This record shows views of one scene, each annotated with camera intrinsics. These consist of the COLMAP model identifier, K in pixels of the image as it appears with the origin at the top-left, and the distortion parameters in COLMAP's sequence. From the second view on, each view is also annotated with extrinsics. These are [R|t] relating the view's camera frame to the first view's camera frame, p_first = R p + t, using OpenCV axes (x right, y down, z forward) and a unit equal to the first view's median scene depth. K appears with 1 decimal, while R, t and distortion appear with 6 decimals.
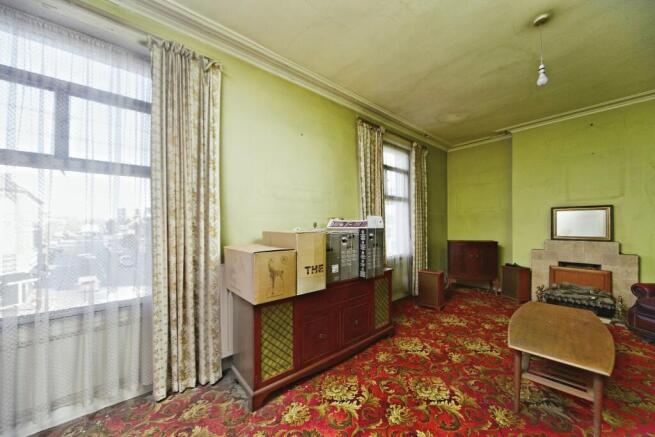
lens RADIAL K [[235.5, 0, 328.0], [0, 235.5, 222.3], [0, 0, 1]] dist [-0.002307, -0.000423]
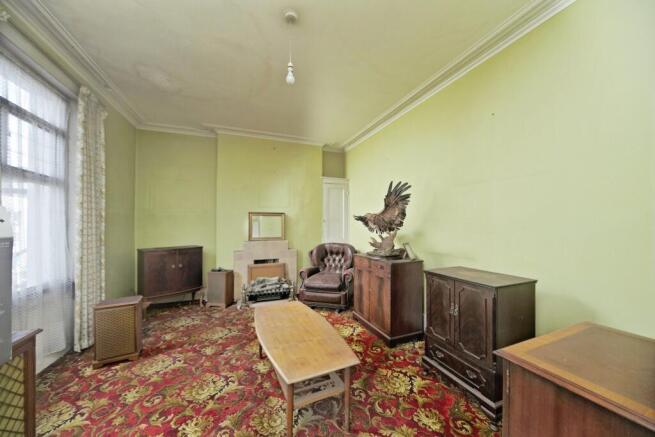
lens RADIAL K [[235.5, 0, 329.6], [0, 235.5, 225.3], [0, 0, 1]] dist [-0.002307, -0.000423]
pose [[0.334142, 0.011284, 0.942455, 0.029157], [-0.011498, 0.999903, -0.007895, 0.003104], [-0.942453, -0.008198, 0.334240, 0.256738]]
